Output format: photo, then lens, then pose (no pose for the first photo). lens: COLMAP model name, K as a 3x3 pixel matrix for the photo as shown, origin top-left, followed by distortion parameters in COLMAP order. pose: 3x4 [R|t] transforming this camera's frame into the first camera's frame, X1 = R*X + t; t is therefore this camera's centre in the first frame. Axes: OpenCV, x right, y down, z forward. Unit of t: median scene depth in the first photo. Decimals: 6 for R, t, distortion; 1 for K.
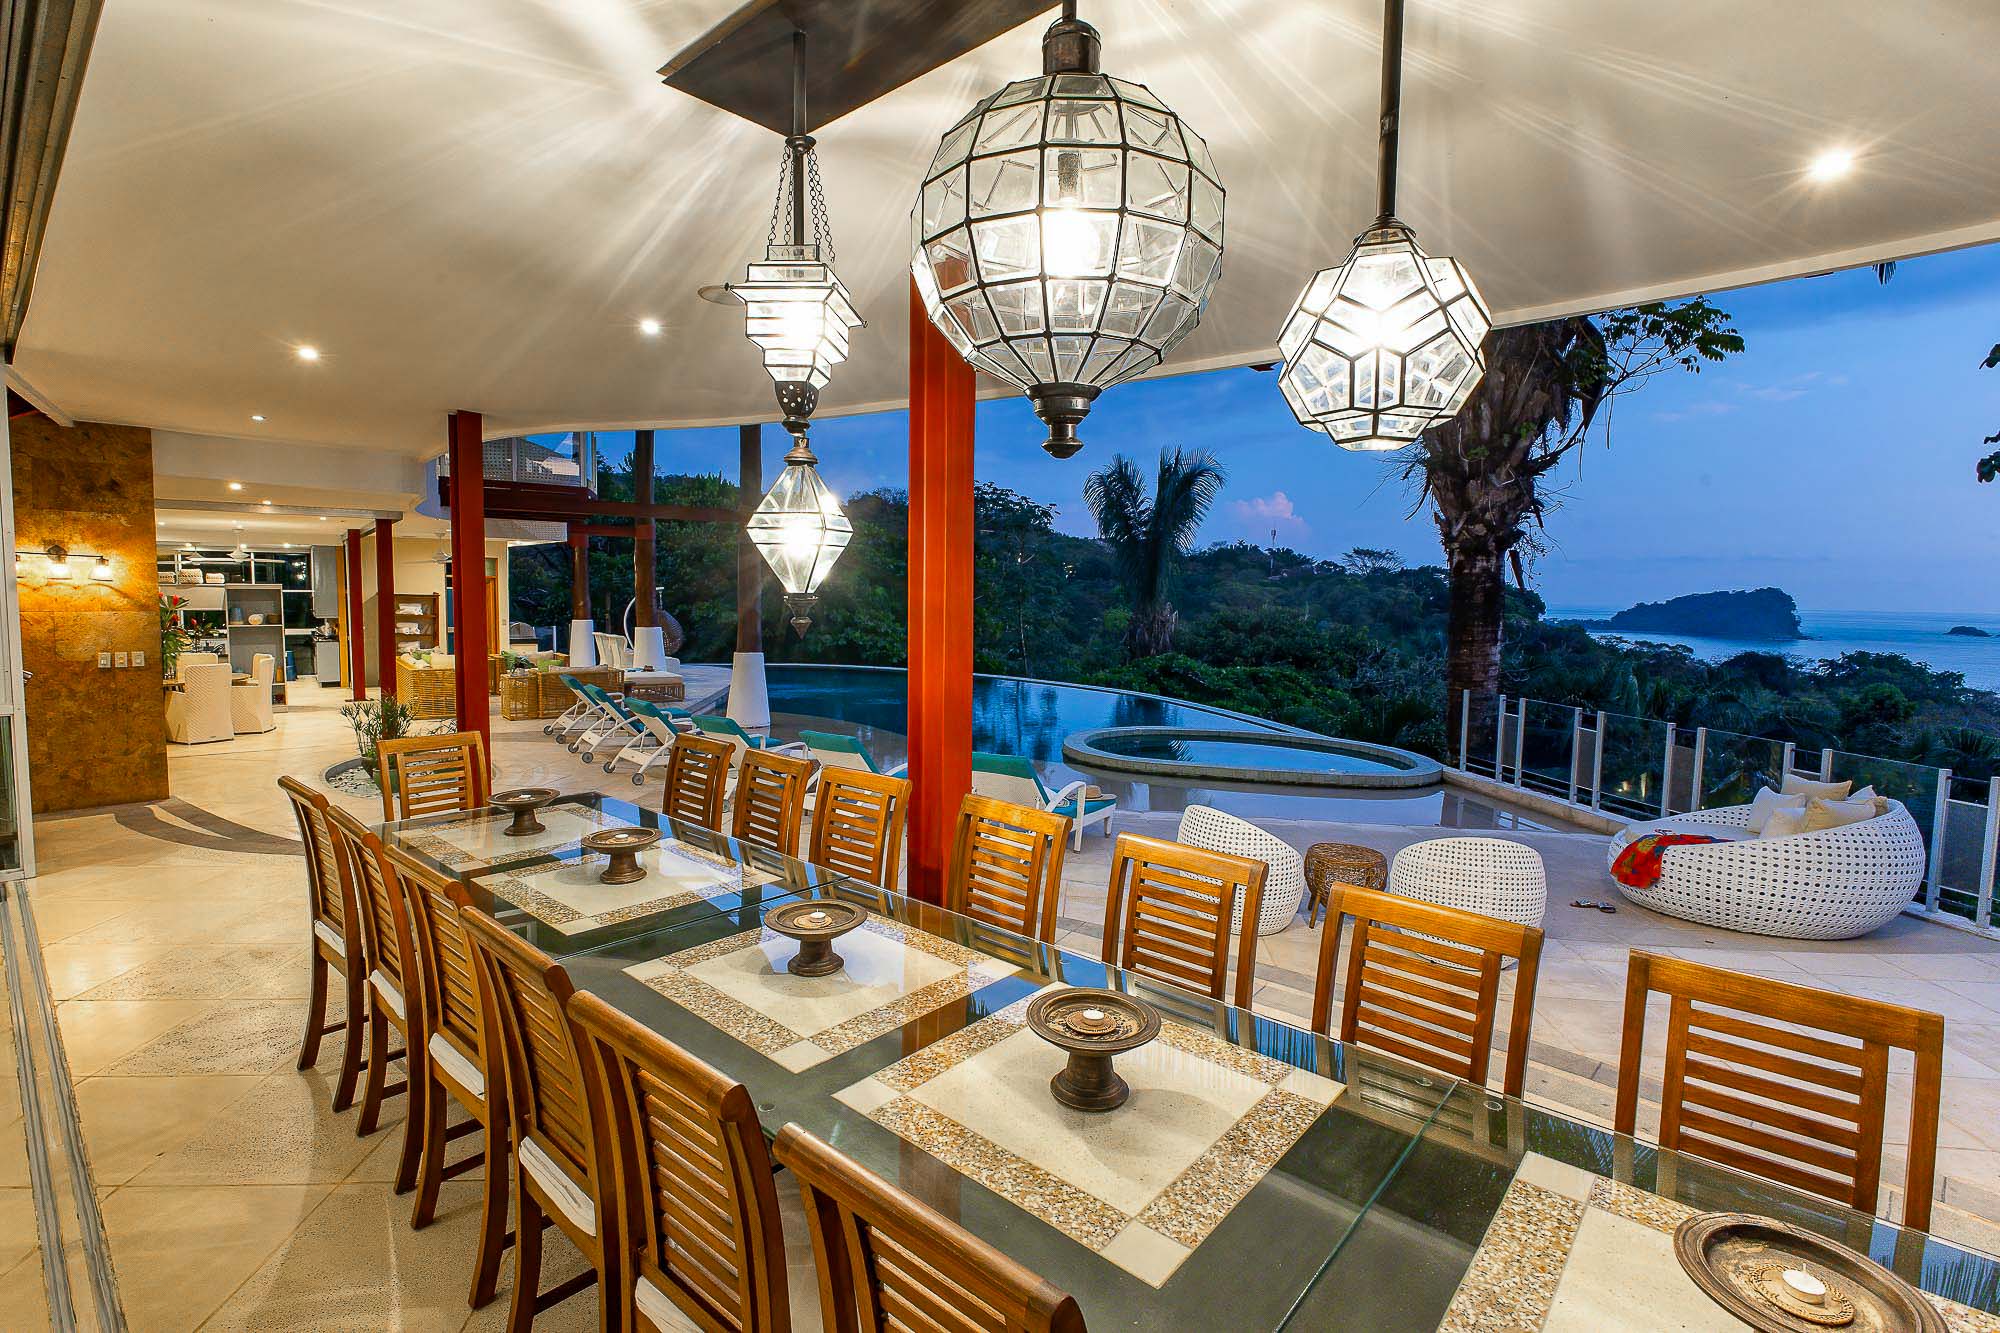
lens RADIAL K [[921.6, 0, 988.9], [0, 921.6, 657.0], [0, 0, 1]] dist [-0.017438, 0.000211]
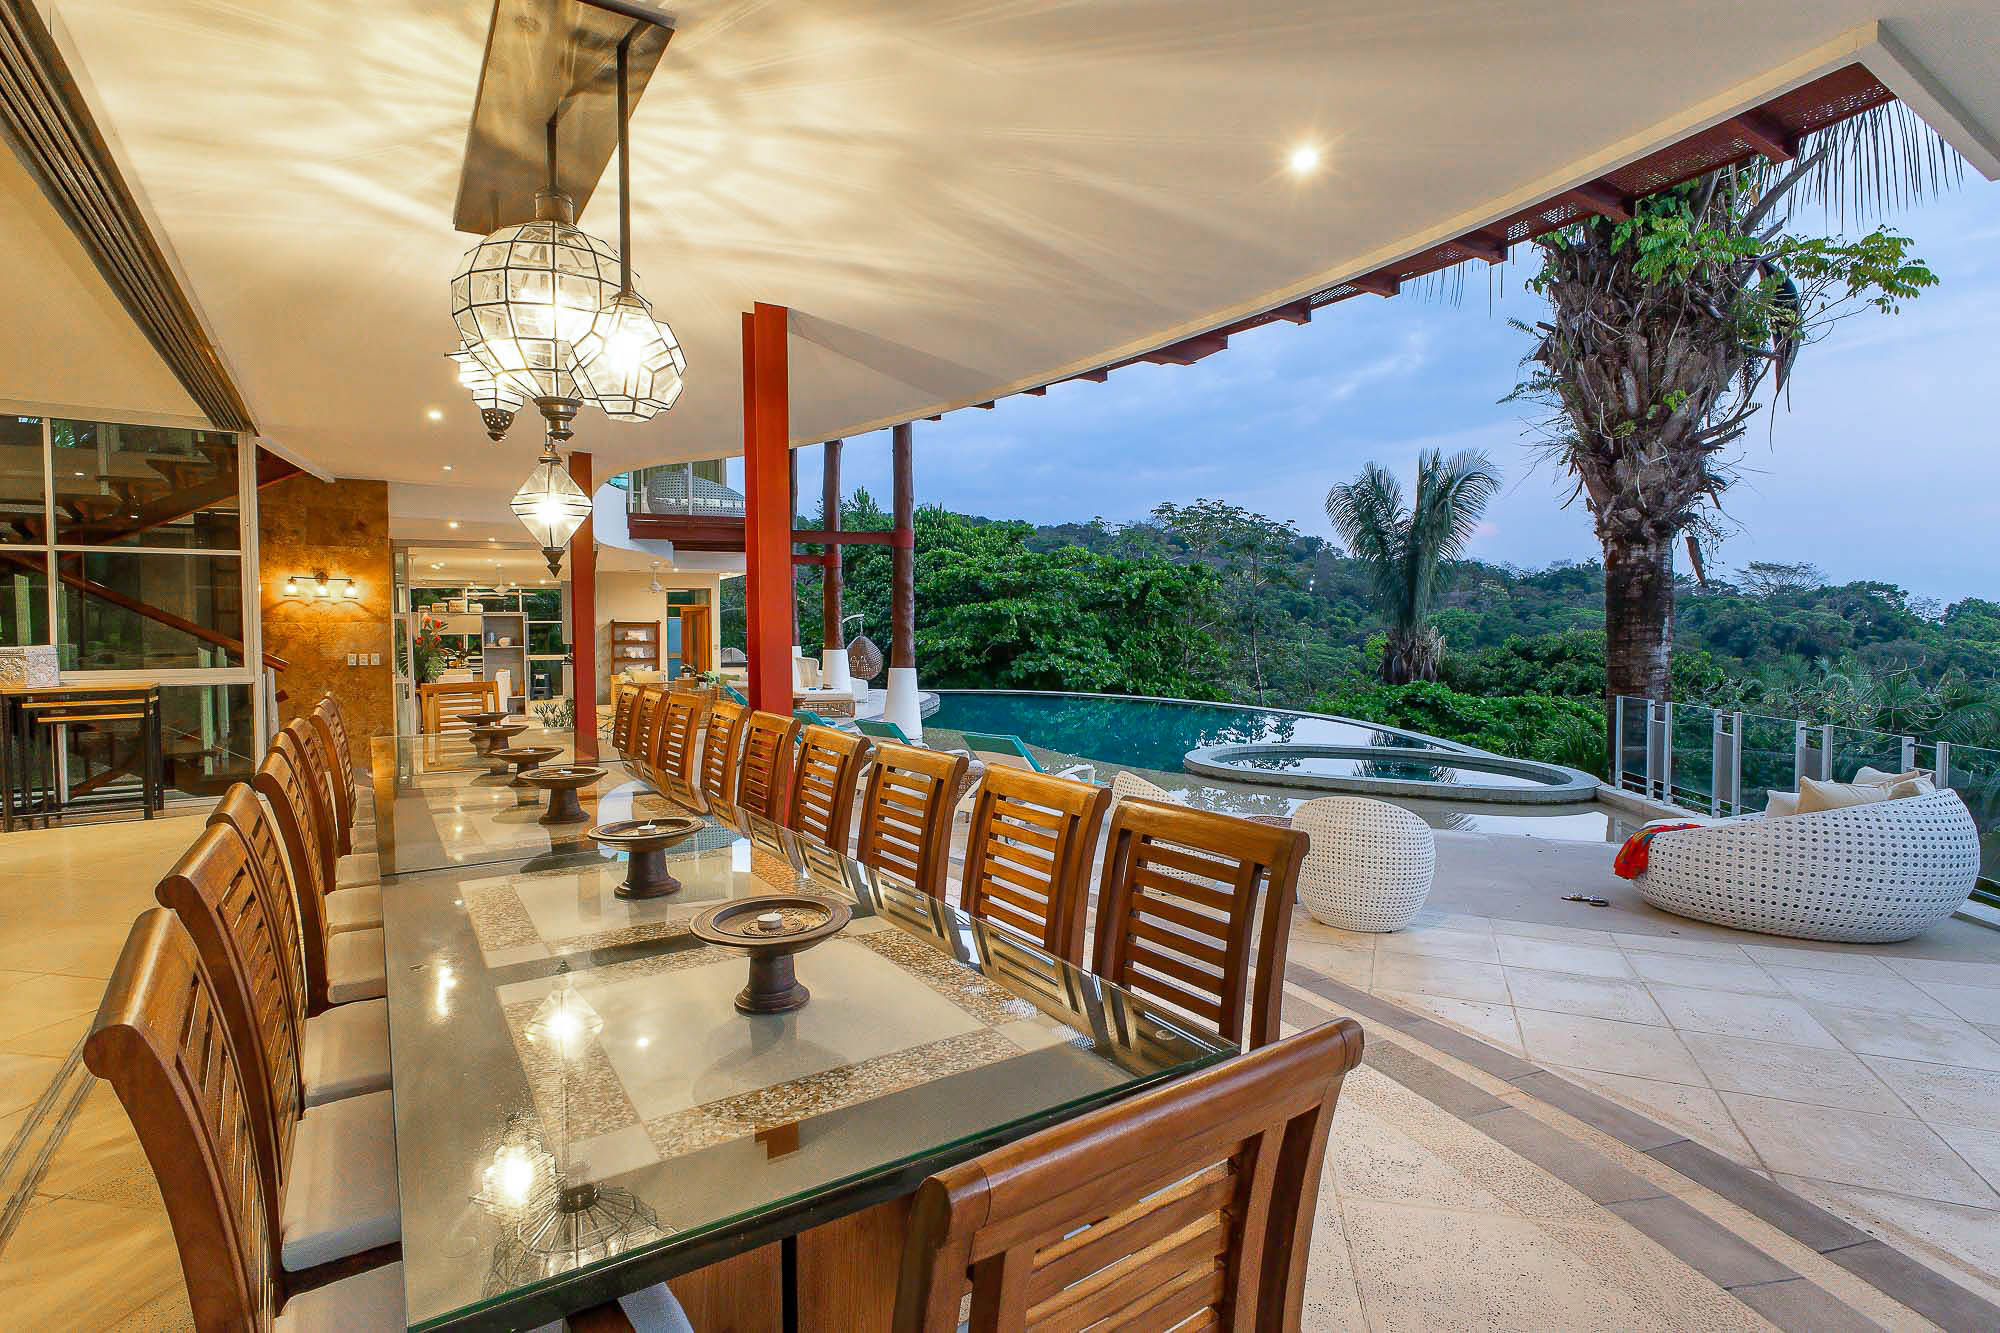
lens RADIAL K [[991.3, 0, 1003.9], [0, 991.3, 660.1], [0, 0, 1]] dist [0.000840, 0.000169]
pose [[0.963192, -0.009148, -0.268658, 0.204995], [-0.001214, 0.999262, -0.038380, 0.038600], [0.268811, 0.037293, 0.962471, -0.078290]]
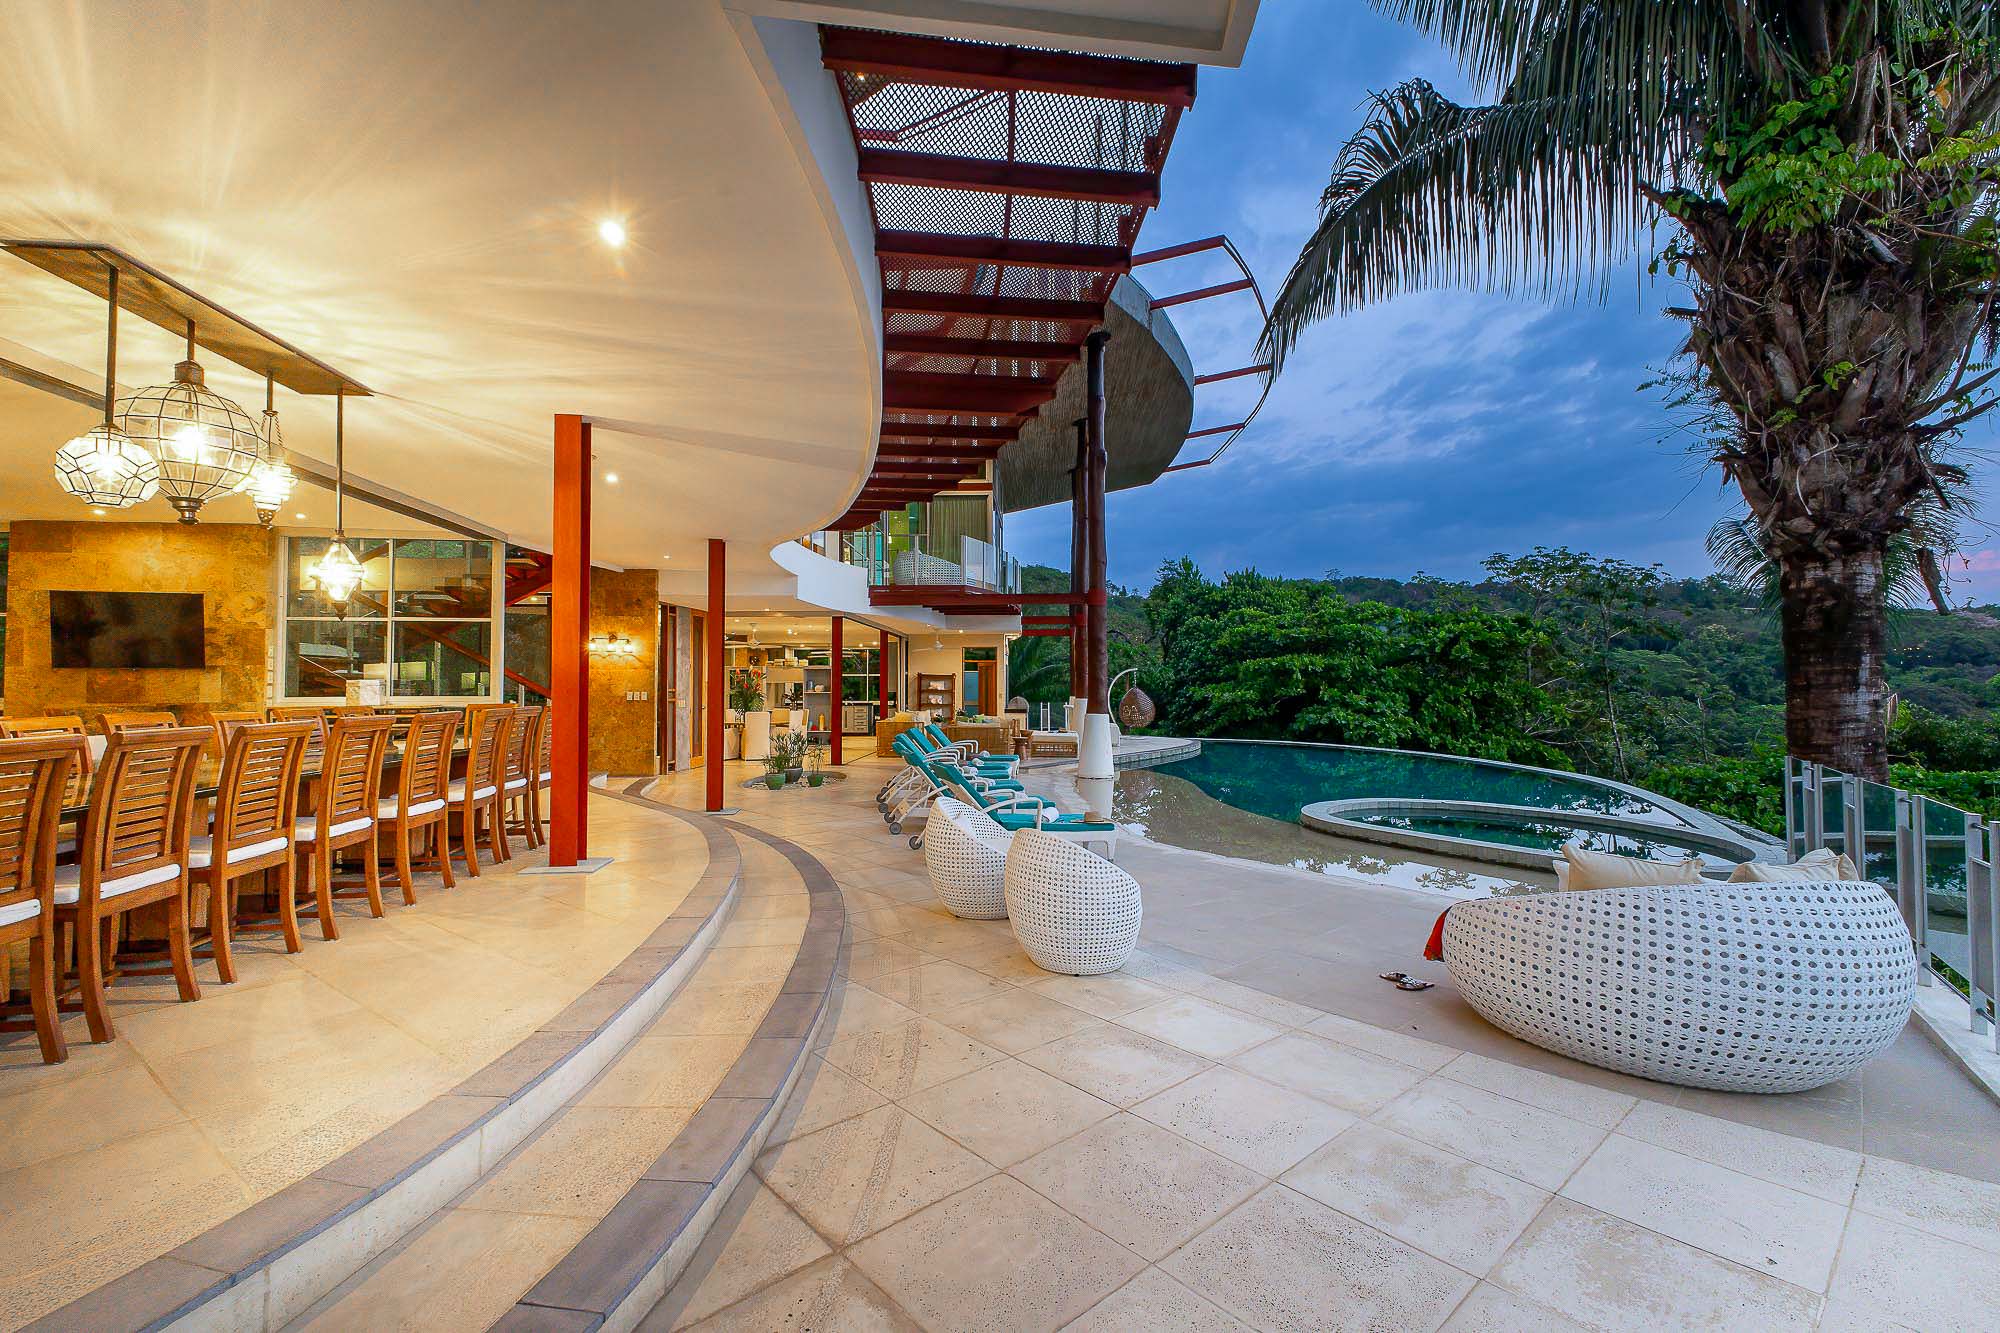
lens RADIAL K [[878.9, 0, 1000.5], [0, 878.9, 654.7], [0, 0, 1]] dist [0.017790, -0.004911]
pose [[0.751199, -0.038182, -0.658970, 0.514478], [-0.035646, 0.994522, -0.098259, 0.046206], [0.659112, 0.097302, 0.745723, 0.104709]]
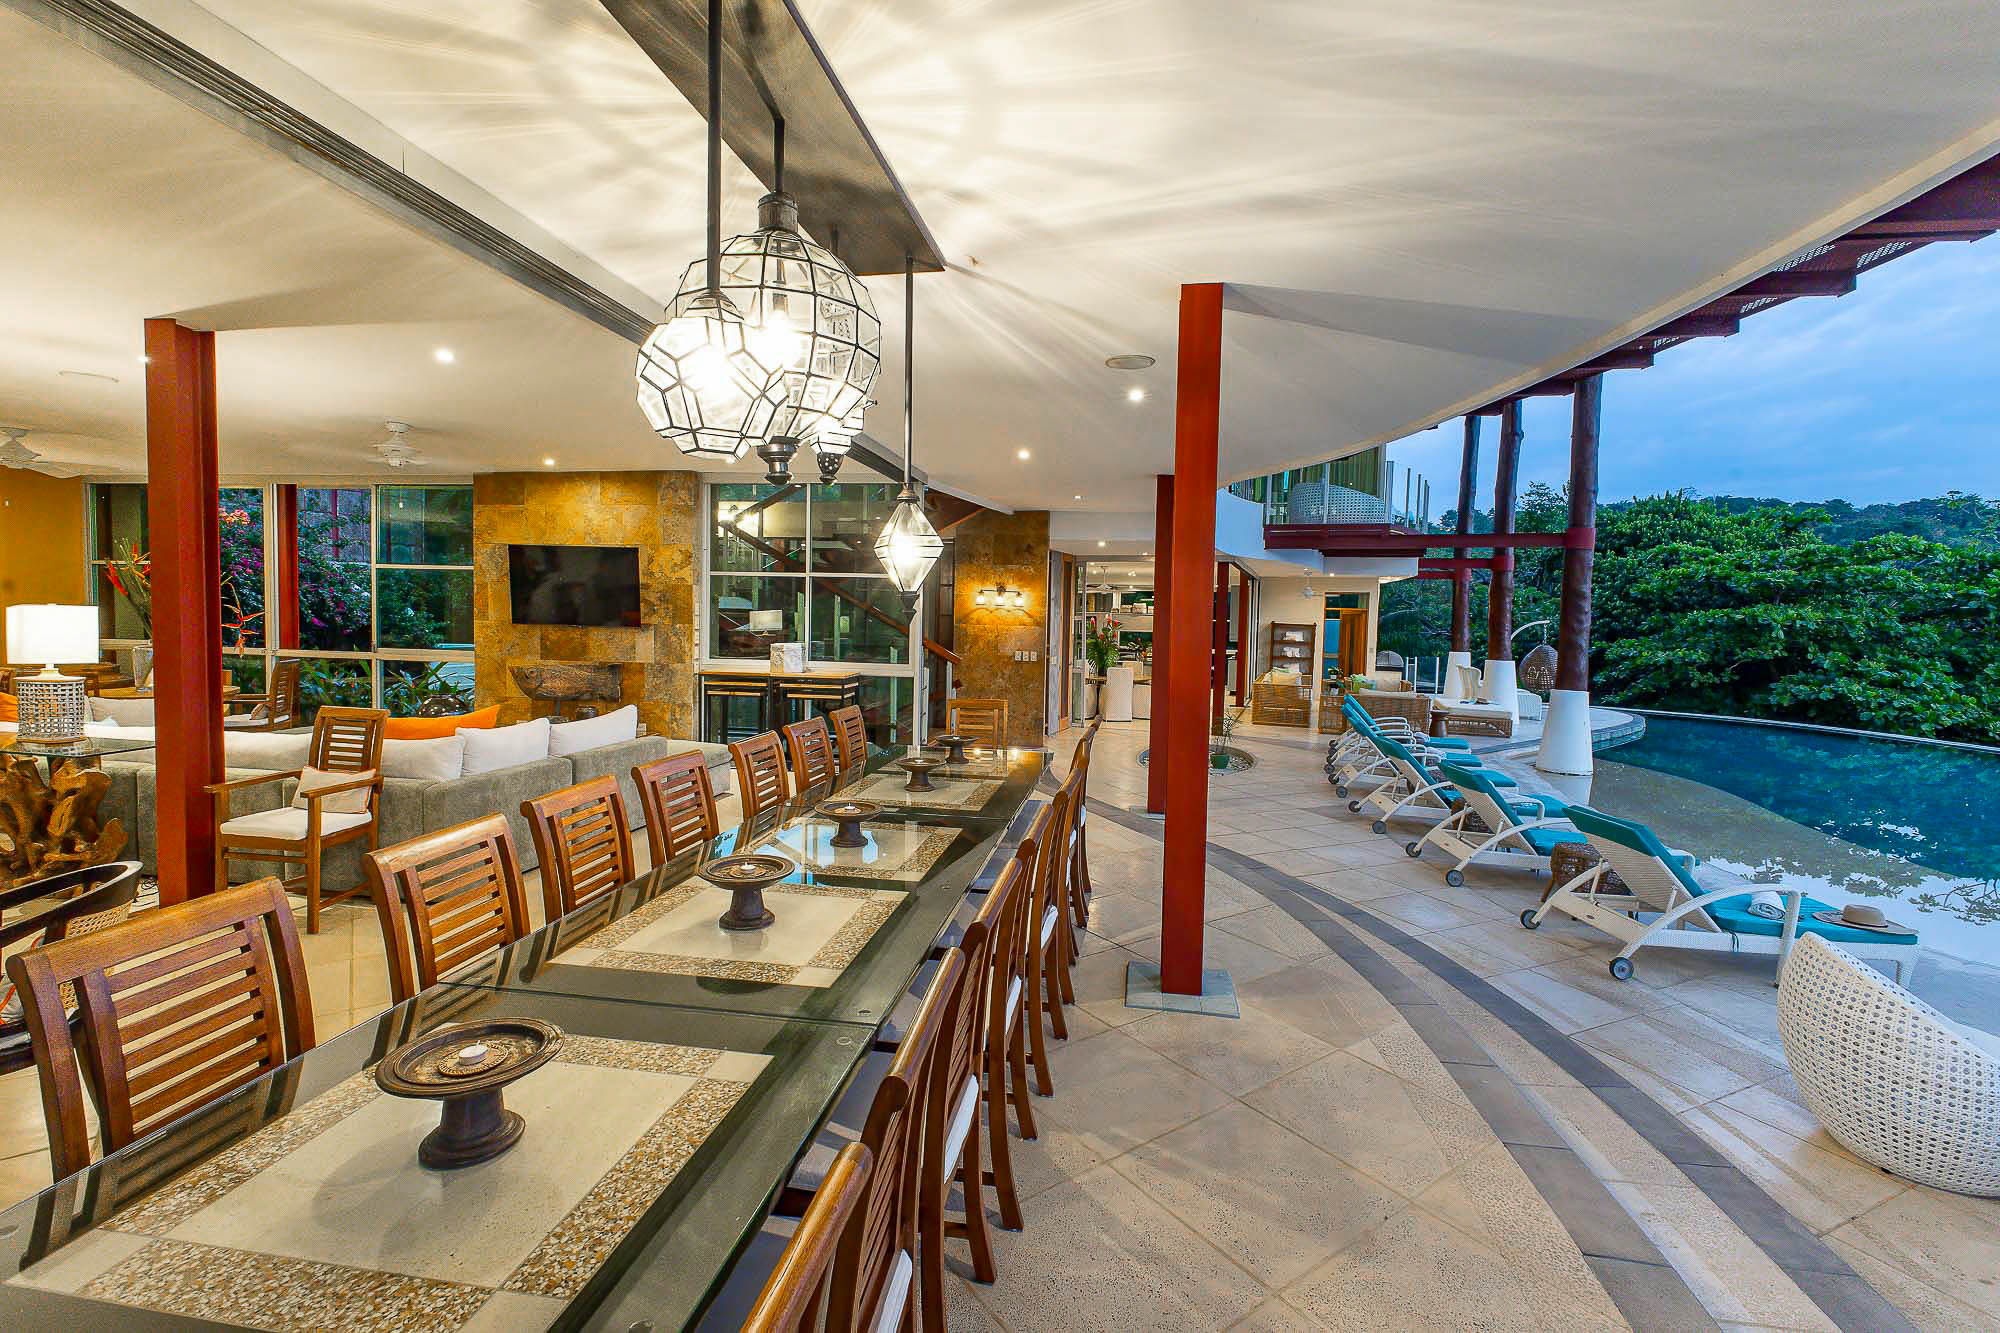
lens RADIAL K [[878.9, 0, 1000.5], [0, 878.9, 654.7], [0, 0, 1]] dist [0.017790, -0.004911]
pose [[0.535828, 0.038144, -0.843465, 0.224409], [-0.074290, 0.997234, -0.002096, 0.004820], [0.841053, 0.063784, 0.537180, 0.085592]]
